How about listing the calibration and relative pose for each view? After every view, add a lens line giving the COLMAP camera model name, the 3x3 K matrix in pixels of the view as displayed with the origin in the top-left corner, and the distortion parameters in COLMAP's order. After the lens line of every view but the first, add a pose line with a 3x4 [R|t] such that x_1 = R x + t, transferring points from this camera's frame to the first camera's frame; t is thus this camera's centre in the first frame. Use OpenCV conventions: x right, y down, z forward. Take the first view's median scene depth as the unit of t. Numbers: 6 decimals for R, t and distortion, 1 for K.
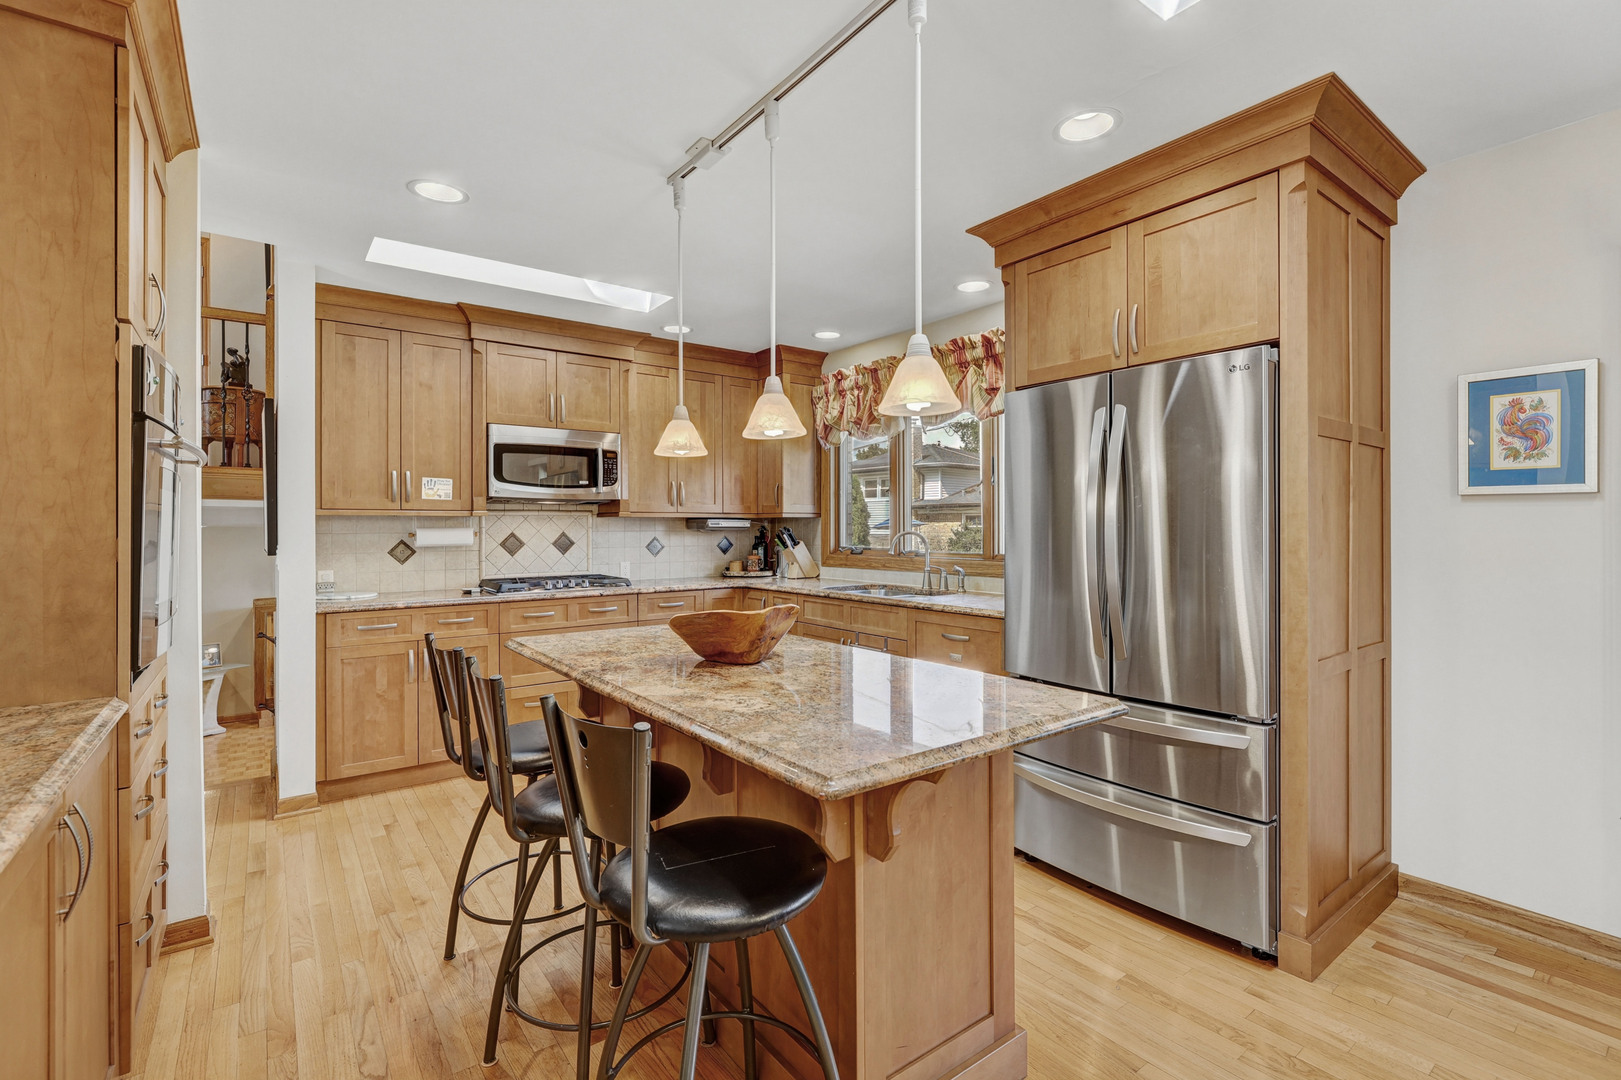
lens RADIAL K [[731.4, 0, 814.3], [0, 731.4, 530.2], [0, 0, 1]] dist [0.003925, 0.000070]
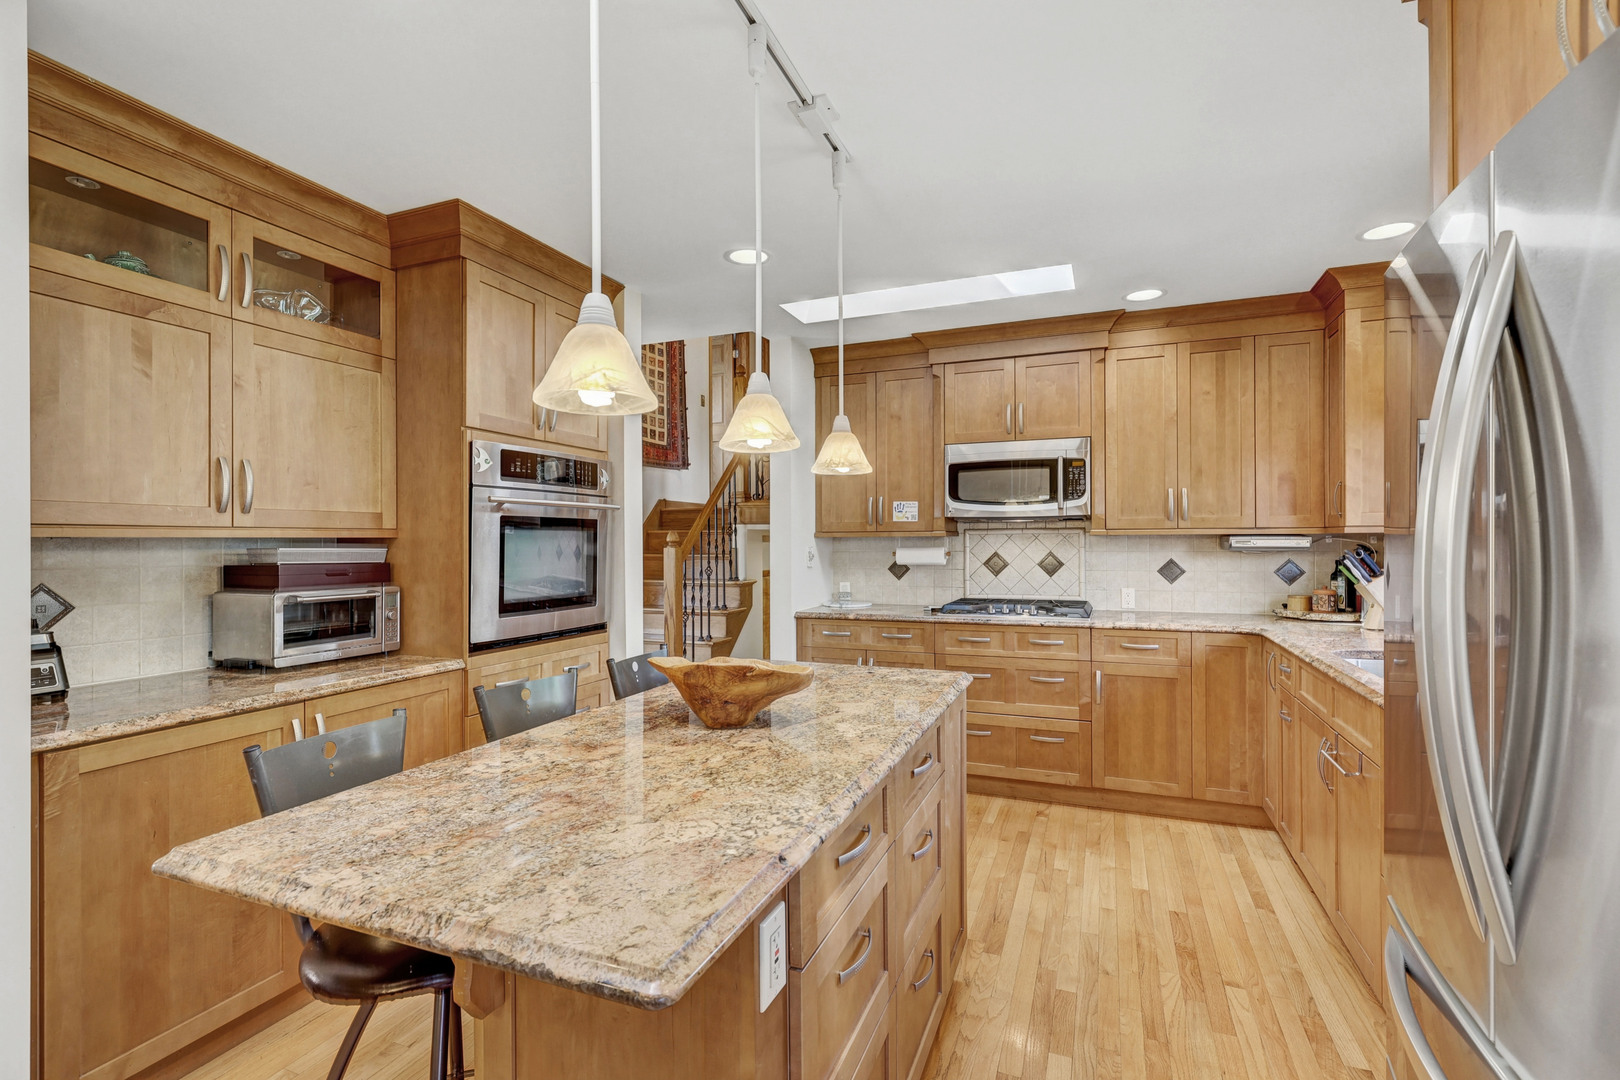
lens RADIAL K [[730.9, 0, 813.7], [0, 730.9, 541.8], [0, 0, 1]] dist [0.003925, 0.000070]
pose [[0.519755, 0.002271, -0.854312, 0.312445], [0.000283, 0.999996, 0.002830, -0.014057], [0.854315, -0.001713, 0.519752, 0.306323]]
